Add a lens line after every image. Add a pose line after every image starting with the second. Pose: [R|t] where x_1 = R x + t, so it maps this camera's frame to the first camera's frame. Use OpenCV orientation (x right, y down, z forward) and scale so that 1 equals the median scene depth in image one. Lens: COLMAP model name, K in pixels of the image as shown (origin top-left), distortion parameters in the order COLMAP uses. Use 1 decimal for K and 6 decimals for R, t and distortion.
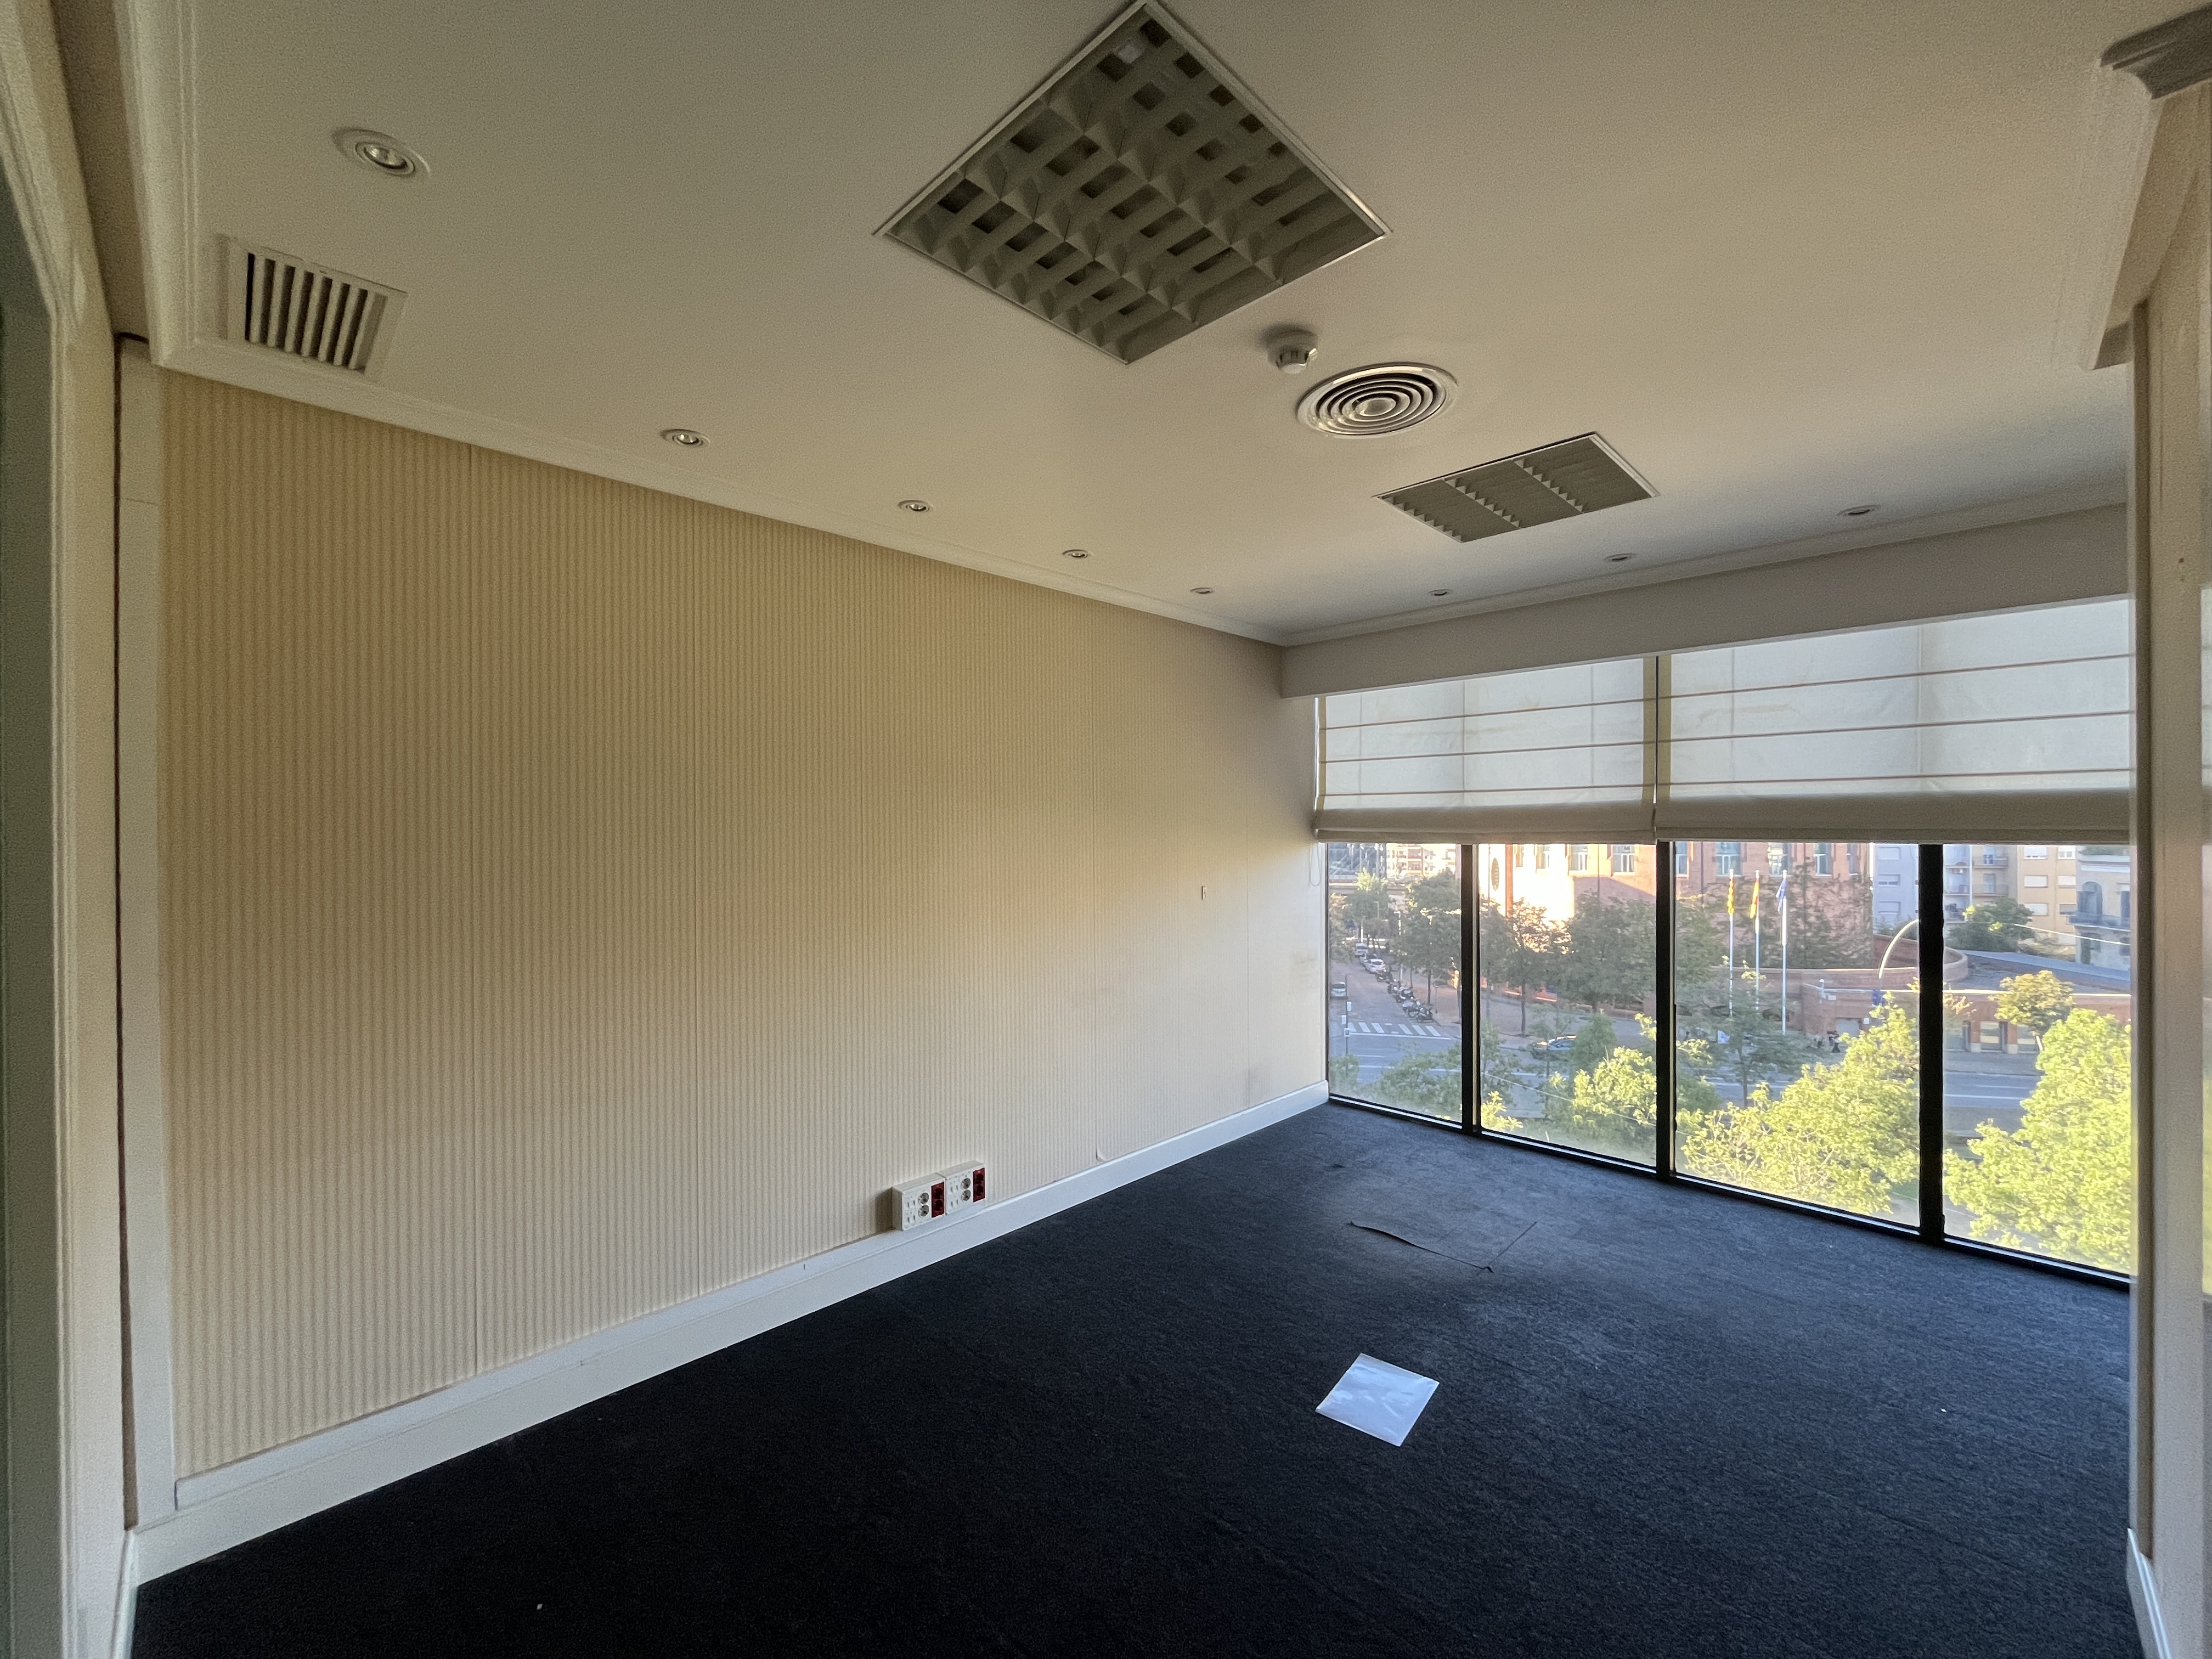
lens RADIAL K [[889.2, 0, 1102.3], [0, 889.2, 832.8], [0, 0, 1]] dist [-0.003536, -0.000083]
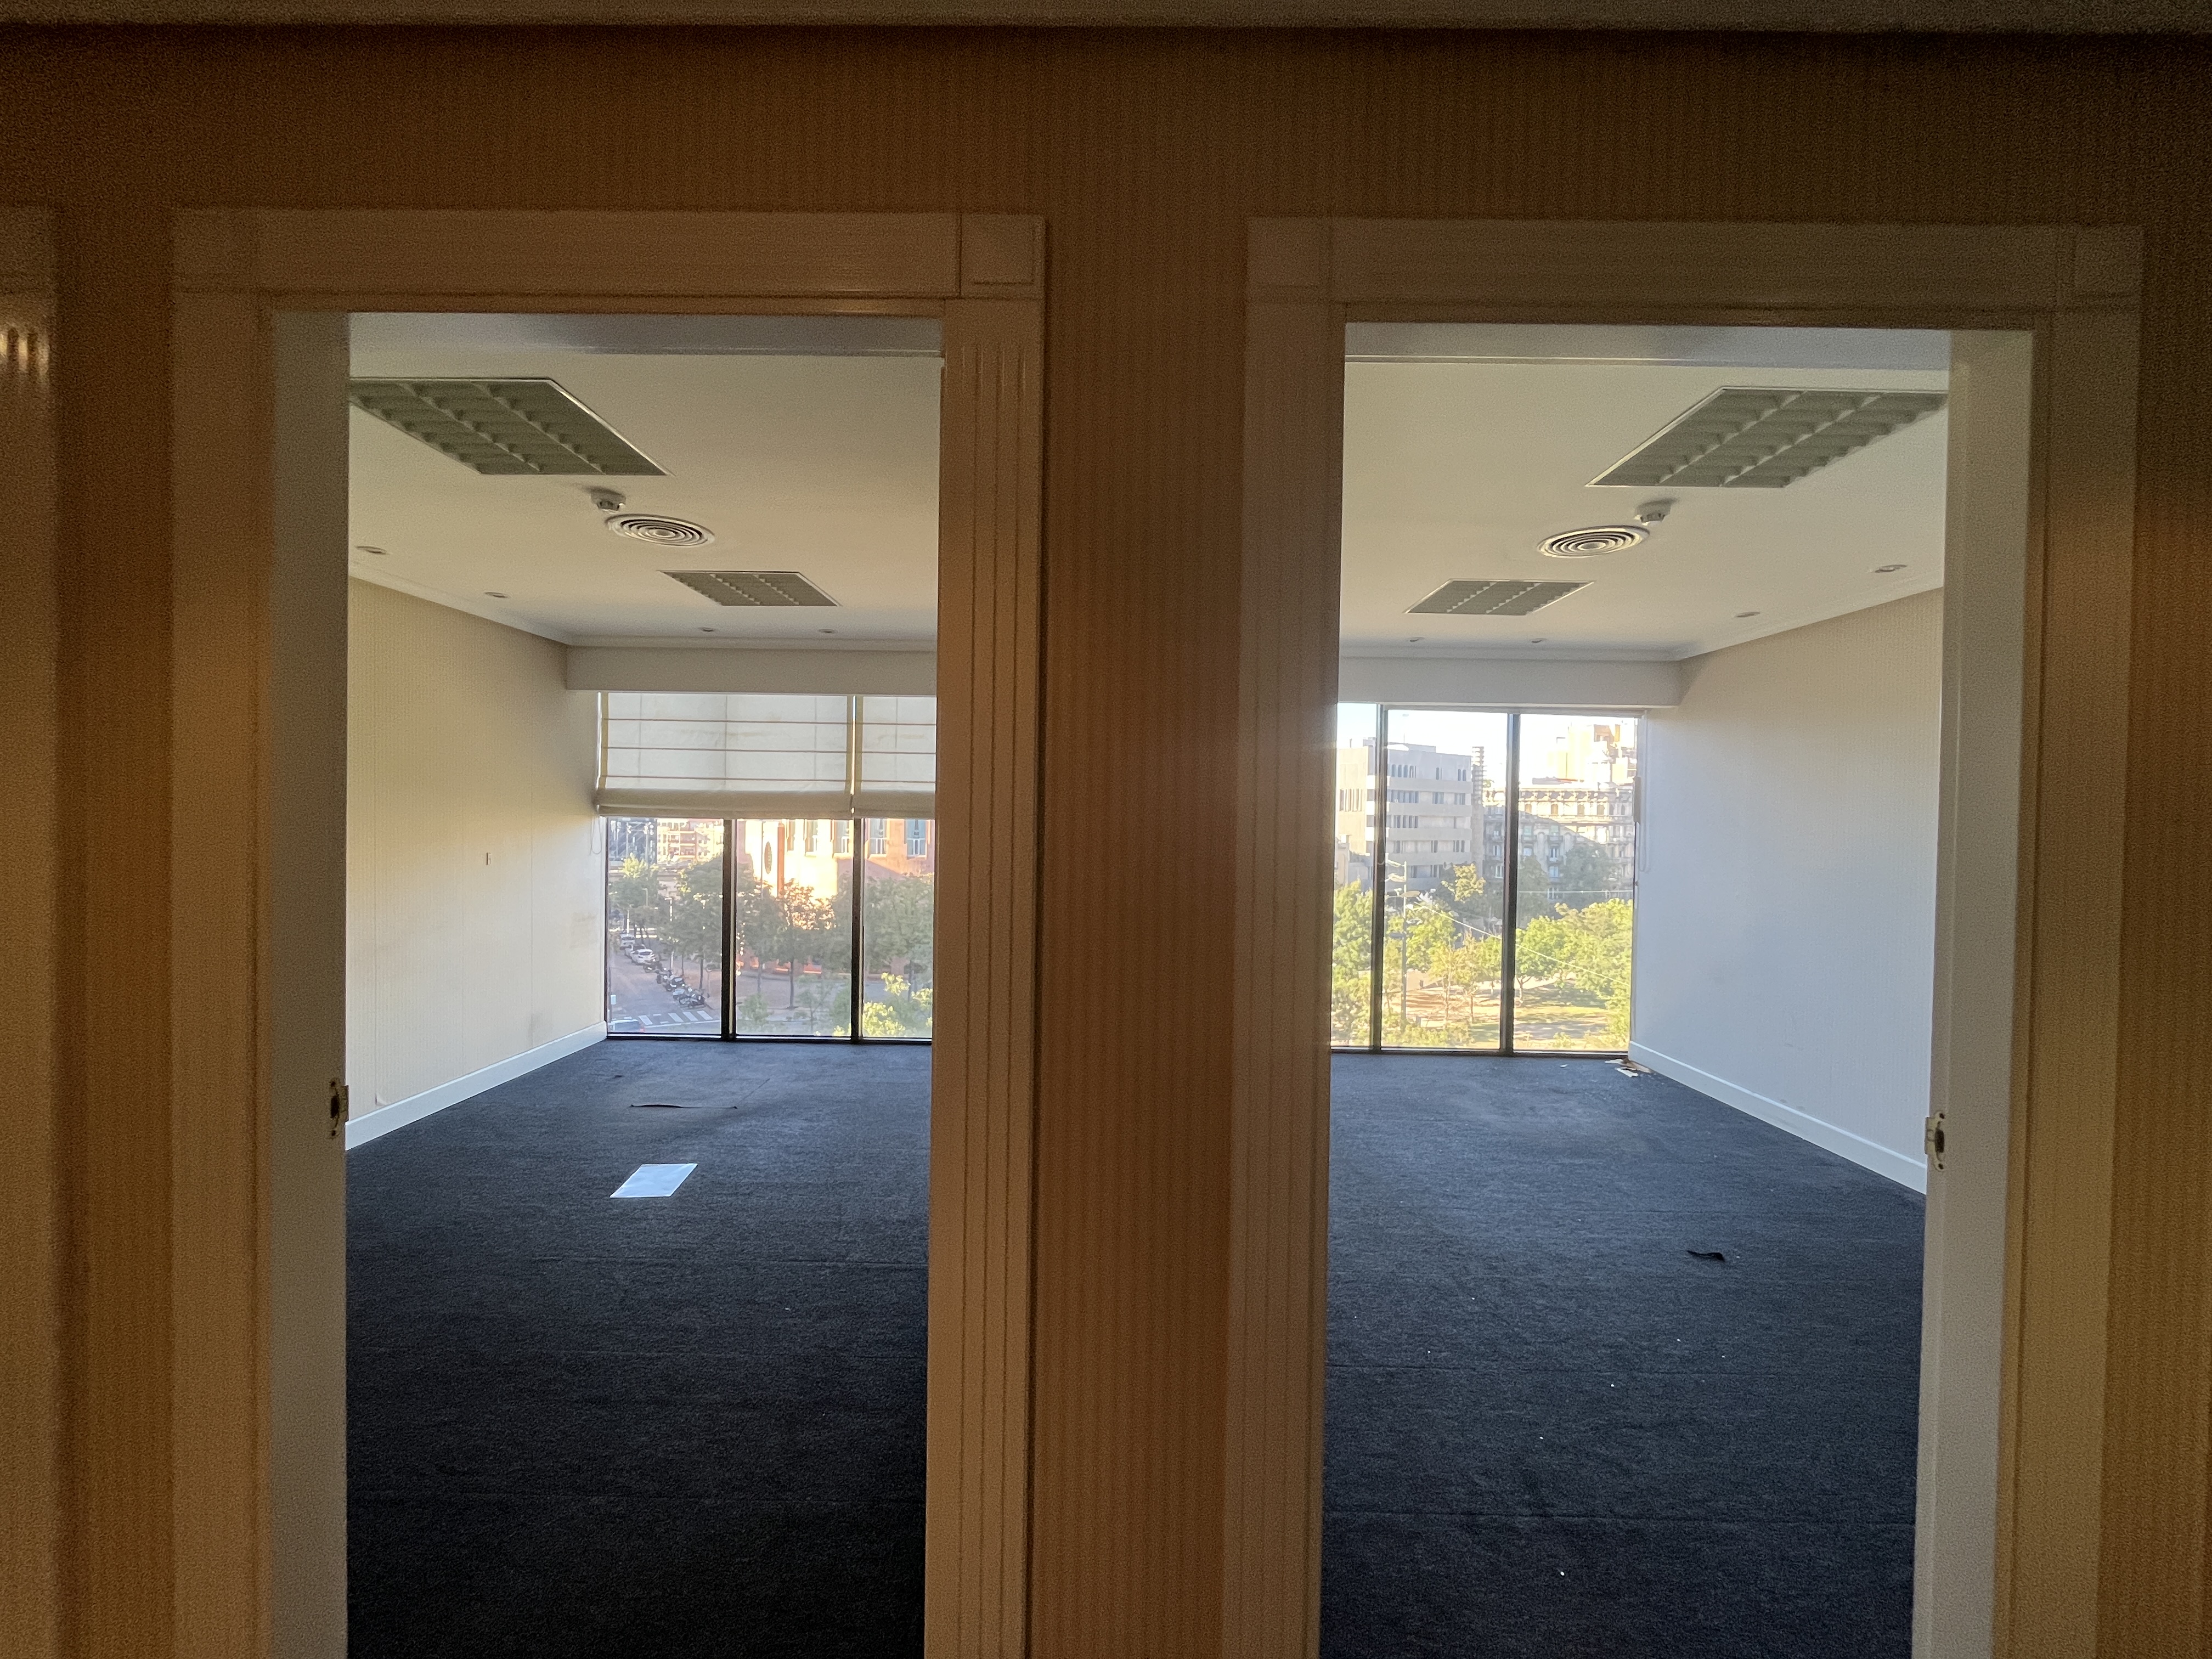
lens RADIAL K [[889.2, 0, 1102.3], [0, 889.2, 832.8], [0, 0, 1]] dist [-0.003536, -0.000083]
pose [[0.714856, 0.004845, 0.699255, -0.100235], [-0.016483, 0.999815, 0.009923, 0.009570], [-0.699077, -0.018619, 0.714804, -0.293105]]
